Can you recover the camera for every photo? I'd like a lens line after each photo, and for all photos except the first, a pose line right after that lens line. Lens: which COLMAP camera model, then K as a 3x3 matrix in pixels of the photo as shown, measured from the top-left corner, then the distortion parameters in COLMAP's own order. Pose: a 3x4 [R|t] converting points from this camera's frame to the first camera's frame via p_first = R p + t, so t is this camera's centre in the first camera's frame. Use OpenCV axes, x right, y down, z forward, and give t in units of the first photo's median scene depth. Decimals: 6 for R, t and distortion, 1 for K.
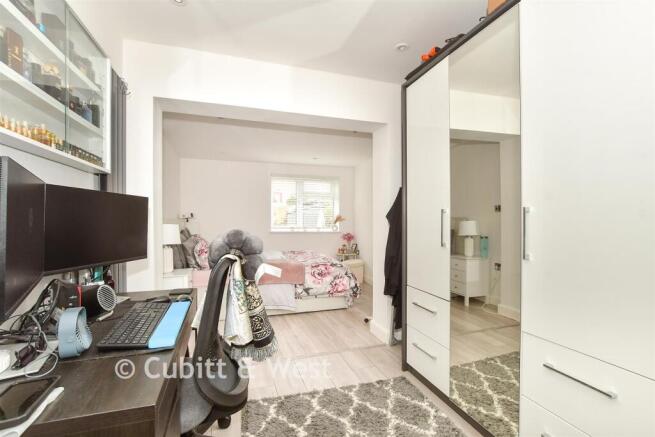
lens RADIAL K [[294.7, 0, 328.7], [0, 294.7, 220.3], [0, 0, 1]] dist [-0.004850, -0.000250]
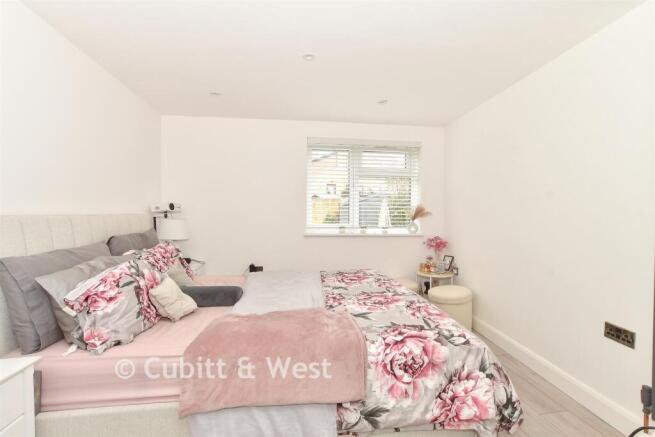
lens RADIAL K [[294.7, 0, 328.3], [0, 294.7, 219.7], [0, 0, 1]] dist [-0.004850, -0.000250]
pose [[0.981944, 0.004562, -0.189118, -0.056591], [-0.001145, 0.999834, 0.018173, -0.002663], [0.189169, -0.017629, 0.981786, 0.614036]]
